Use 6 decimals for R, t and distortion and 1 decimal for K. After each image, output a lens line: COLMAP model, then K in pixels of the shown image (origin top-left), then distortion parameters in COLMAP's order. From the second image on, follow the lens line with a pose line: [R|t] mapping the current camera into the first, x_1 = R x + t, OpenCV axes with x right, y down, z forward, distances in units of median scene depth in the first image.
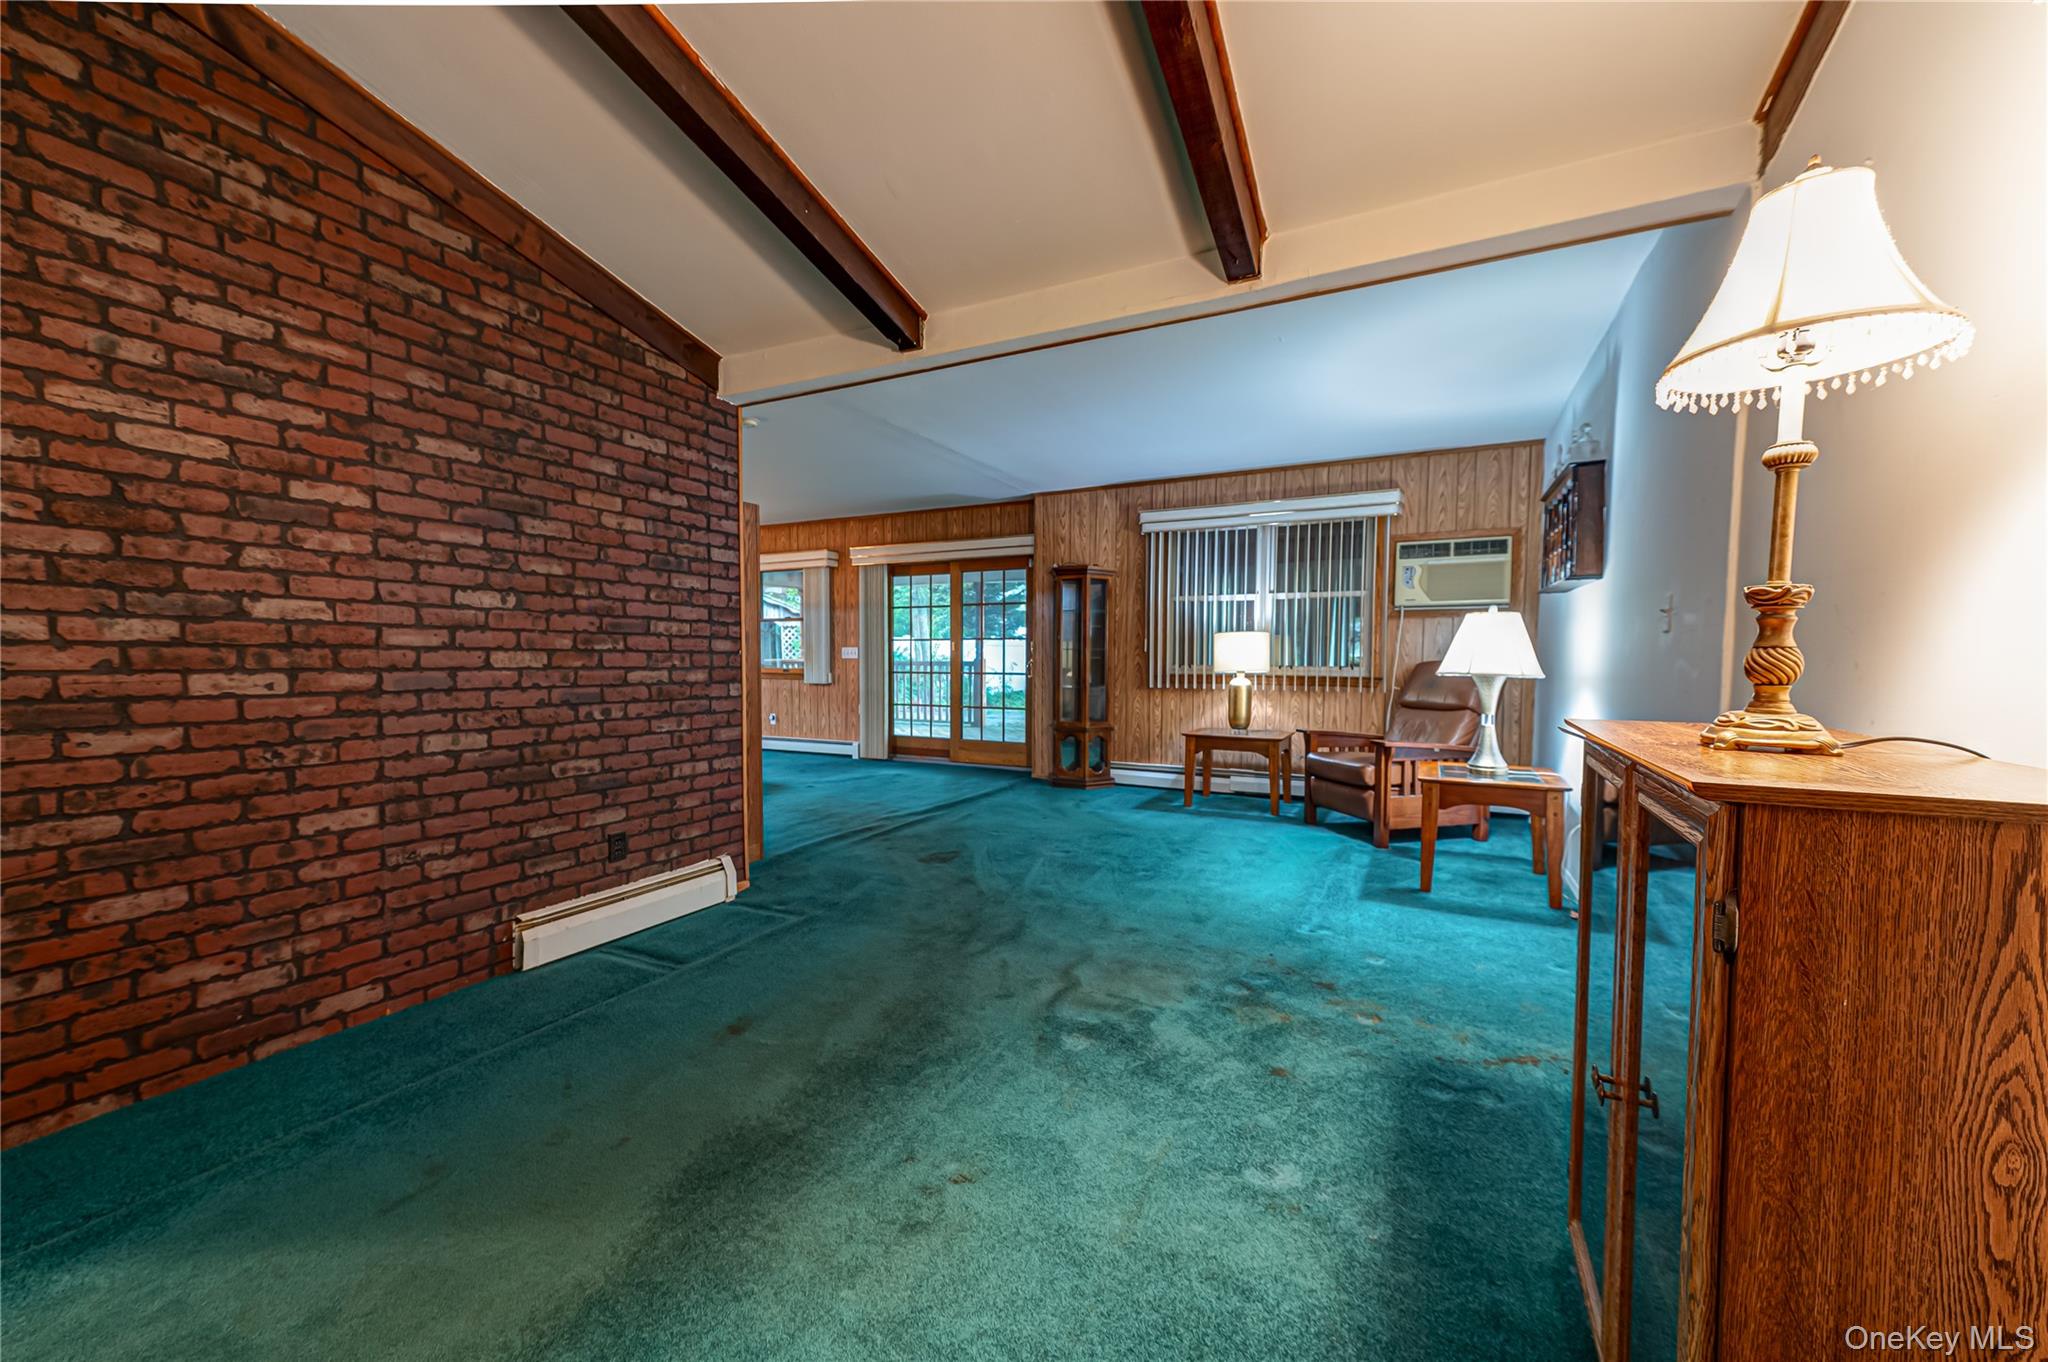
lens RADIAL K [[791.0, 0, 1020.0], [0, 791.0, 692.2], [0, 0, 1]] dist [0.013441, 0.000619]
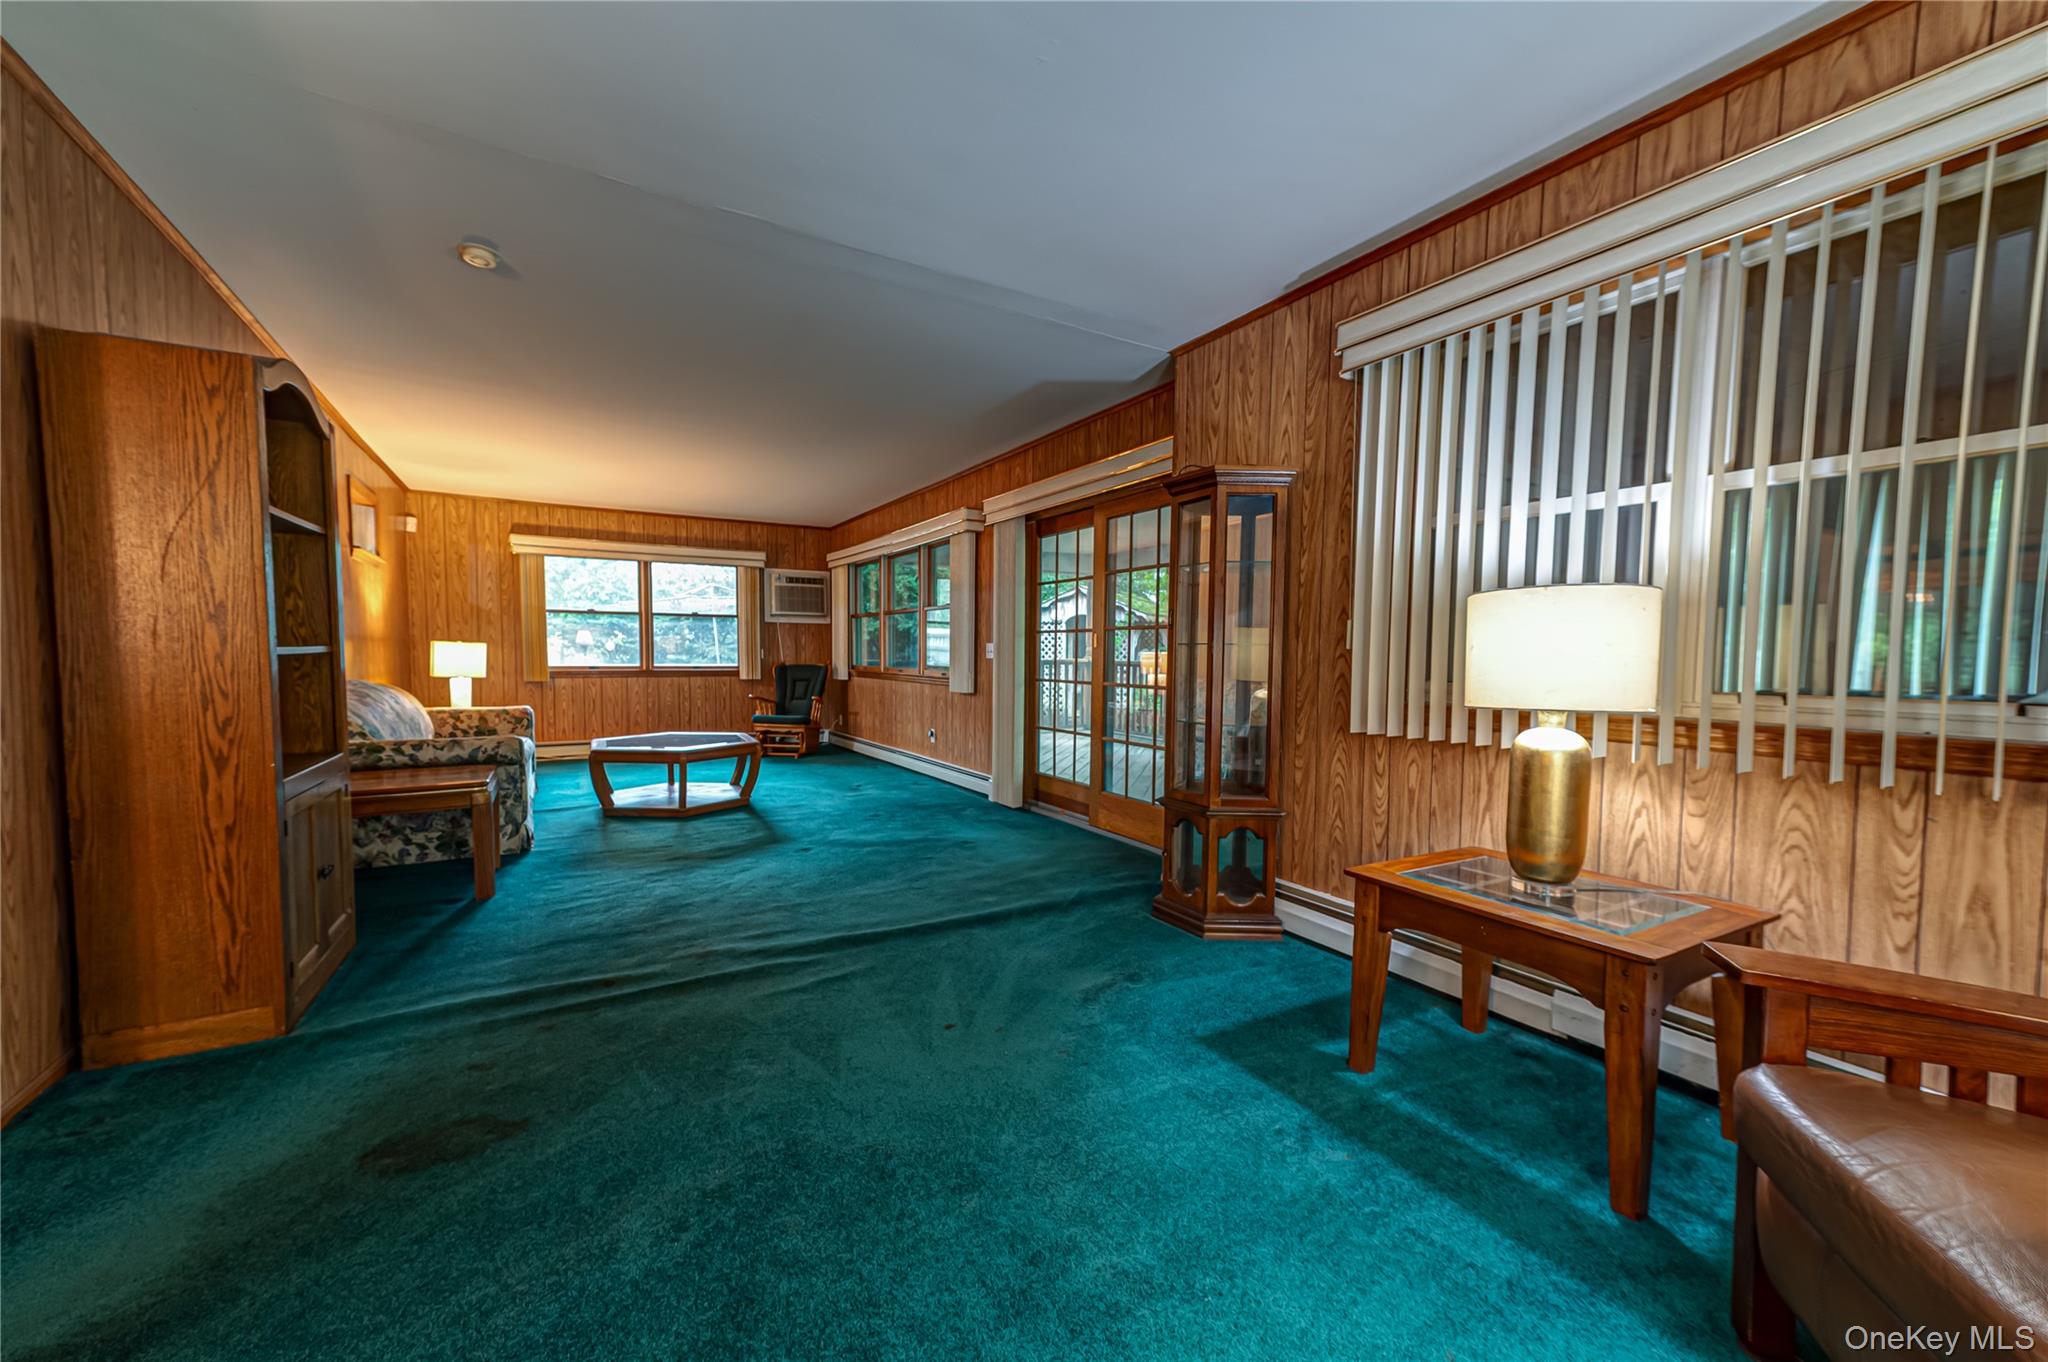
lens RADIAL K [[791.0, 0, 1025.6], [0, 791.0, 688.1], [0, 0, 1]] dist [0.013441, 0.000619]
pose [[0.841337, 0.029079, -0.539729, 0.256253], [-0.031793, 0.999485, 0.004290, -0.026772], [0.539575, 0.013550, 0.841828, 0.560913]]
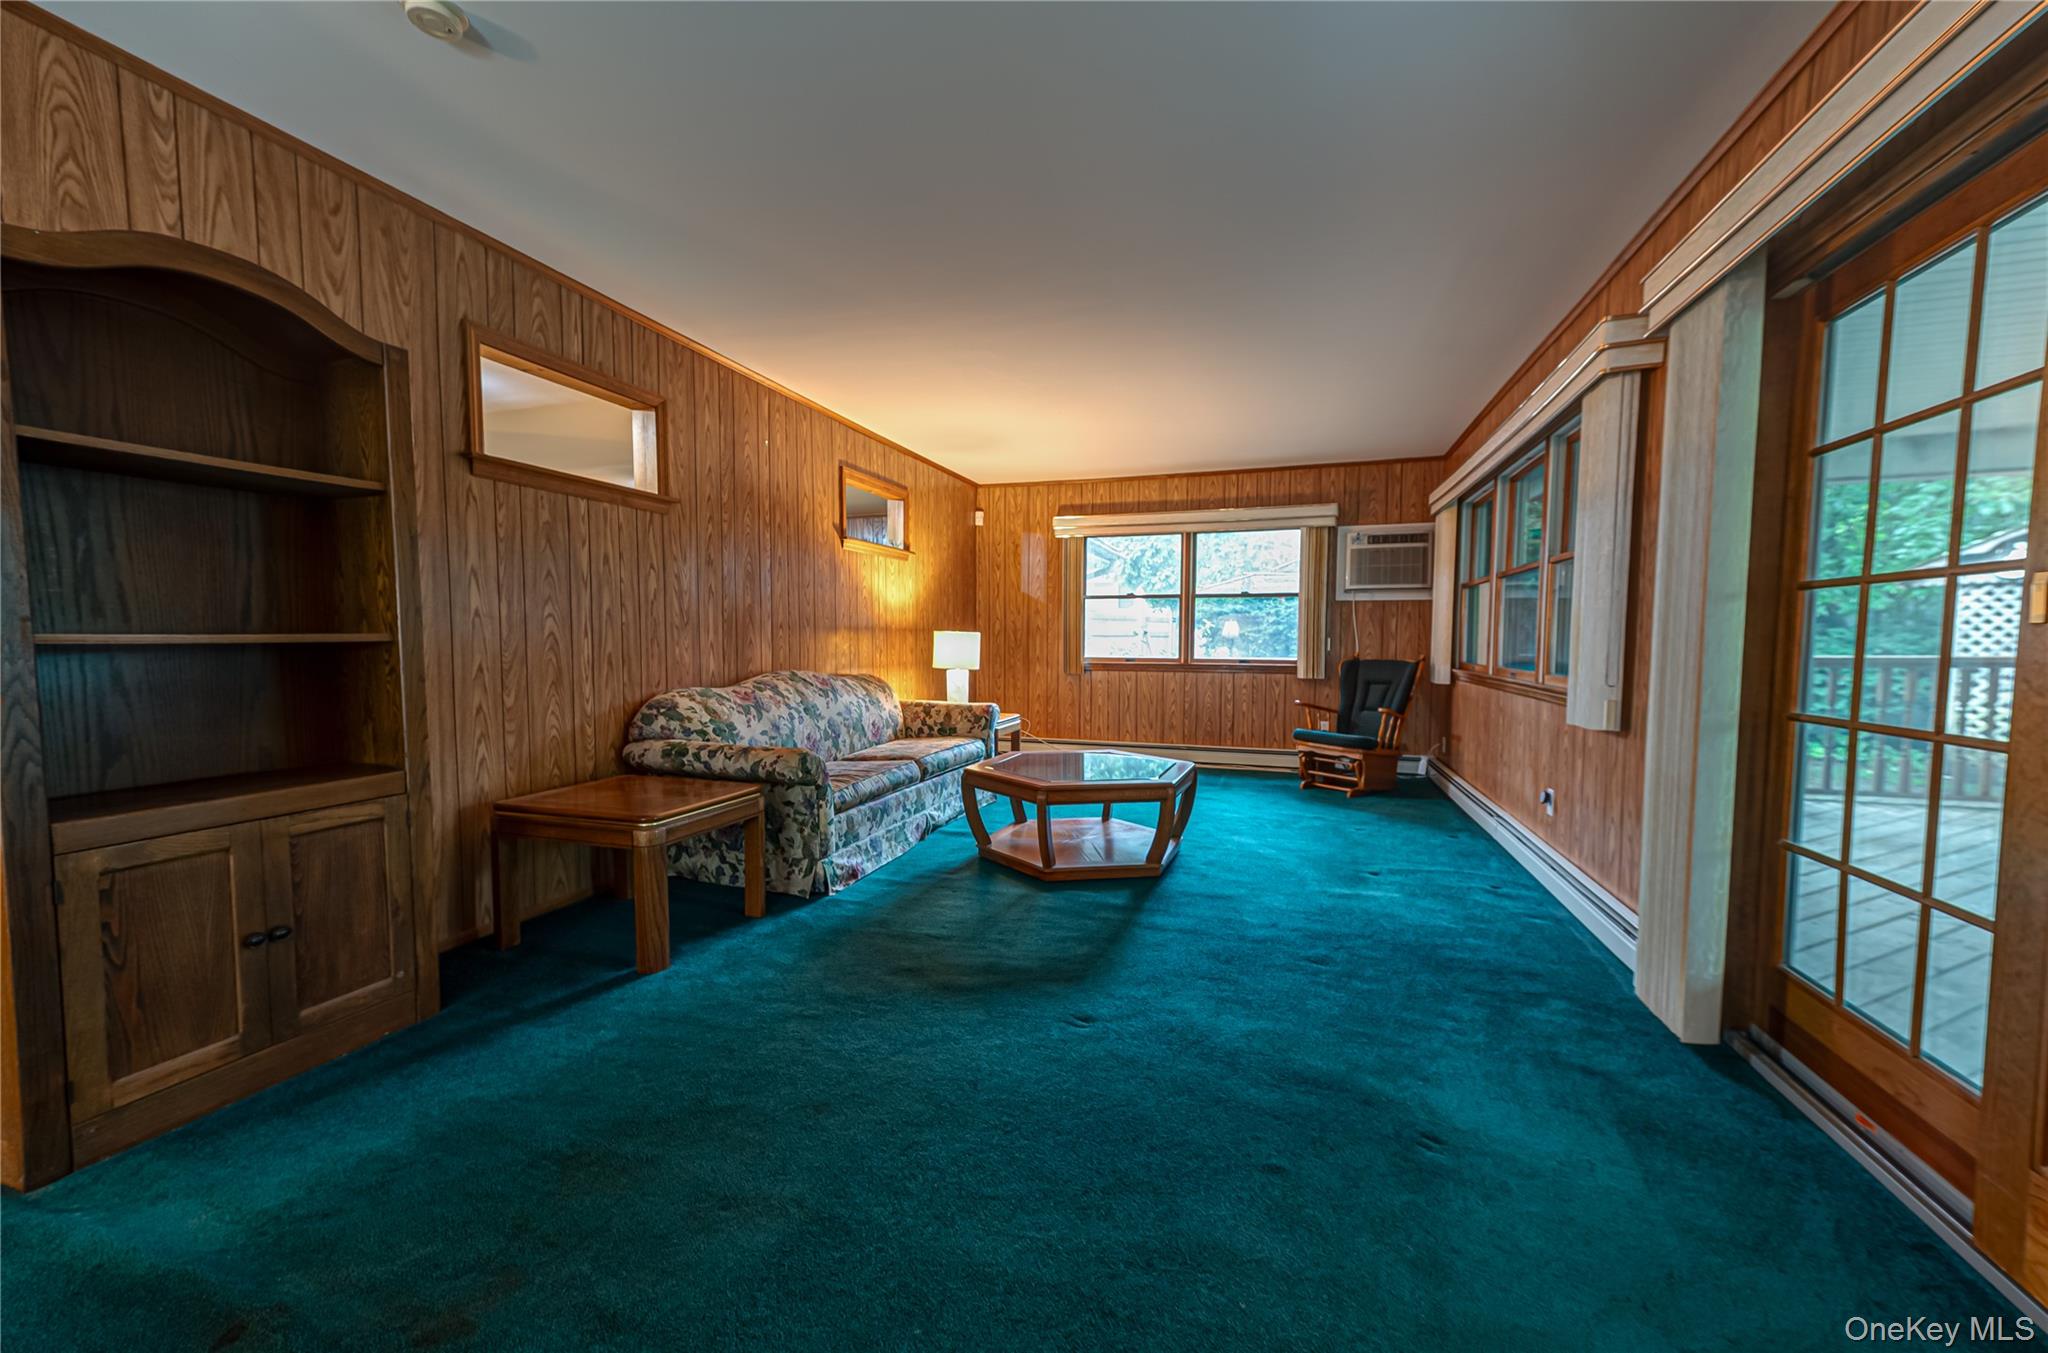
lens RADIAL K [[791.0, 0, 1024.8], [0, 791.0, 677.6], [0, 0, 1]] dist [0.013441, 0.000619]
pose [[0.133414, 0.049869, -0.989805, 0.063485], [-0.052002, 0.997710, 0.043258, -0.048272], [0.989695, 0.045700, 0.135702, 0.977034]]
